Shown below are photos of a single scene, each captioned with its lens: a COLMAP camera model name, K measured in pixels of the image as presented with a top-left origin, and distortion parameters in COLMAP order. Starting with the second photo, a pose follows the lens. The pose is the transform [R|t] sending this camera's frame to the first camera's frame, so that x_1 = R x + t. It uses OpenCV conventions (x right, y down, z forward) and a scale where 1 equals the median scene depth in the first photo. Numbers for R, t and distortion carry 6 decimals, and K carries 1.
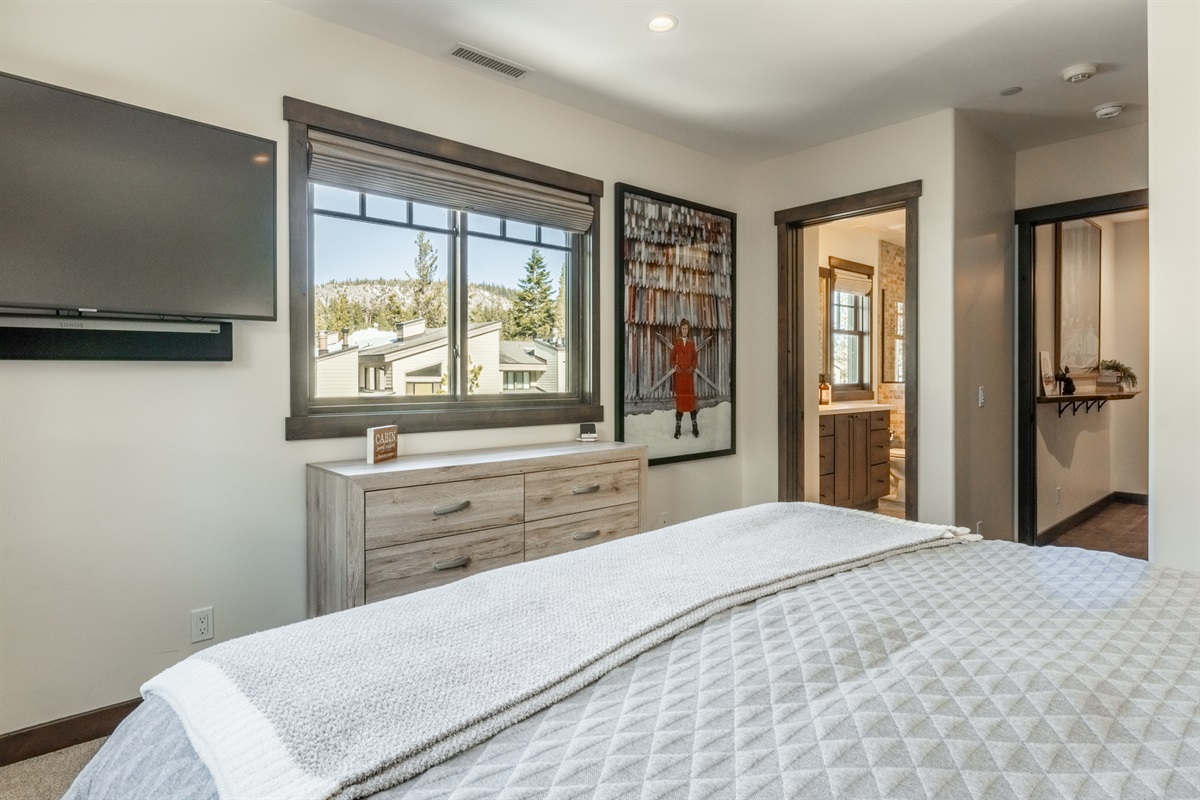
lens RADIAL K [[647.8, 0, 607.1], [0, 647.8, 391.4], [0, 0, 1]] dist [-0.002431, -0.001228]
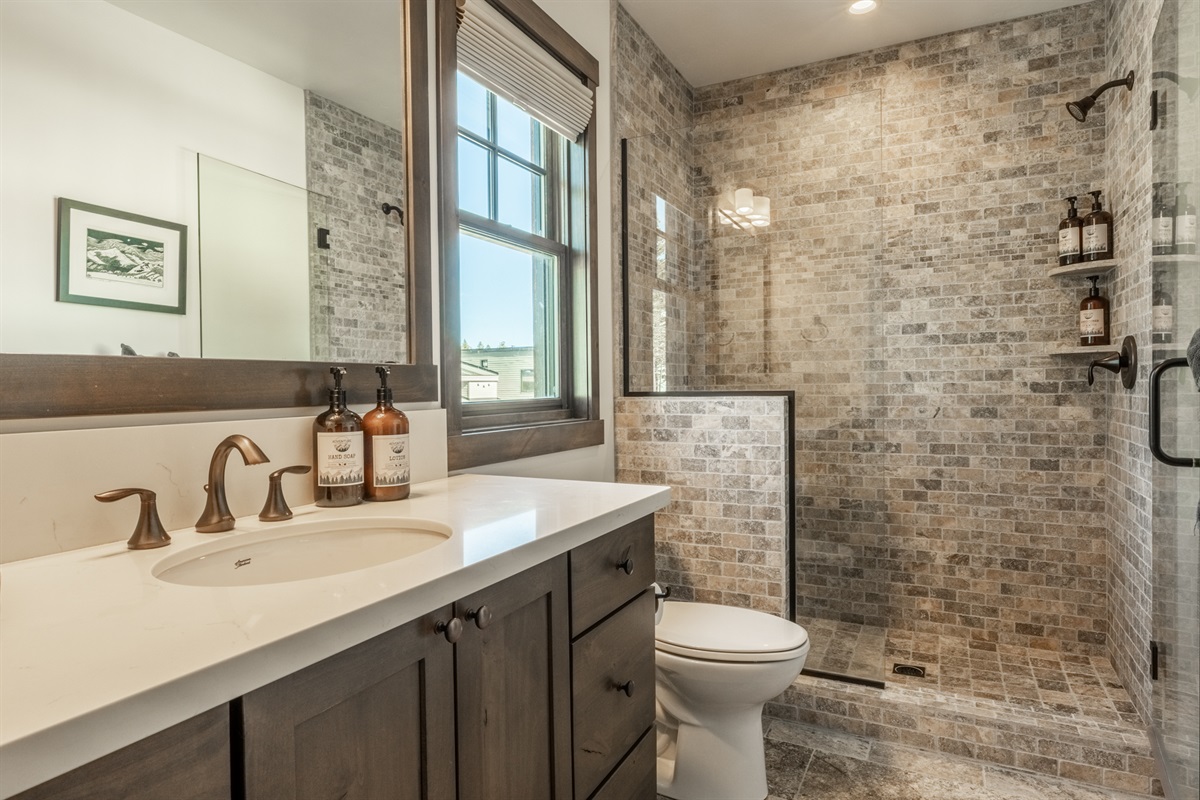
lens RADIAL K [[647.8, 0, 608.8], [0, 647.8, 393.4], [0, 0, 1]] dist [-0.002431, -0.001228]
pose [[0.928157, -0.010186, 0.372048, 0.283433], [0.013834, 0.999879, -0.007135, -0.012184], [-0.371931, 0.011769, 0.928186, 0.670722]]
